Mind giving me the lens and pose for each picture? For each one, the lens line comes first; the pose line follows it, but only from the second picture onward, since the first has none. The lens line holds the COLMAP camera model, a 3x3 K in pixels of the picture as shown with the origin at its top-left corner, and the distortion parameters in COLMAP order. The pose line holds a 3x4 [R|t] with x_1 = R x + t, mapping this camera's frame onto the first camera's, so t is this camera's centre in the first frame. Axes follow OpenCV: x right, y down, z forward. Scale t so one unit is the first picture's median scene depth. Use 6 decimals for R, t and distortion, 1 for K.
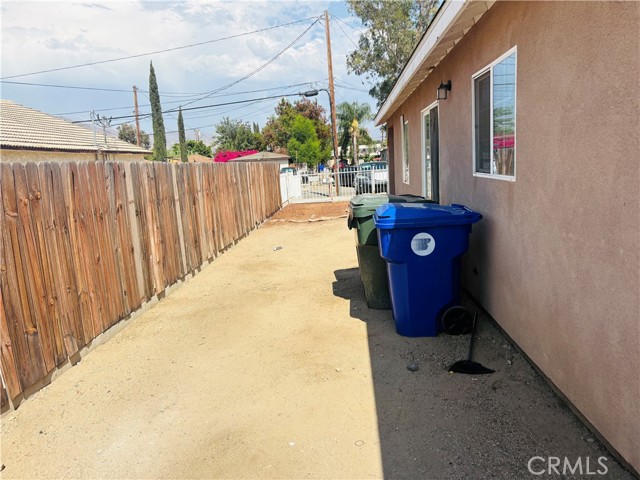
lens RADIAL K [[476.3, 0, 318.0], [0, 476.3, 240.2], [0, 0, 1]] dist [0.021595, -0.021865]
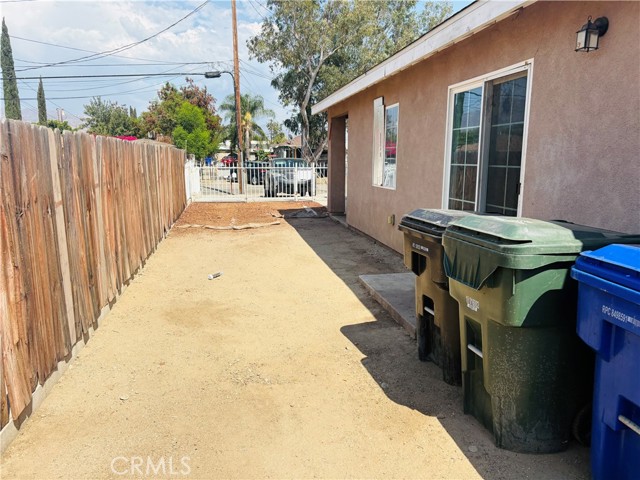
lens RADIAL K [[476.3, 0, 322.3], [0, 476.3, 241.5], [0, 0, 1]] dist [0.021595, -0.021865]
pose [[0.966380, 0.021452, 0.256222, -0.038141], [-0.023451, 0.999714, 0.004751, -0.013037], [-0.256047, -0.010600, 0.966606, 0.107745]]
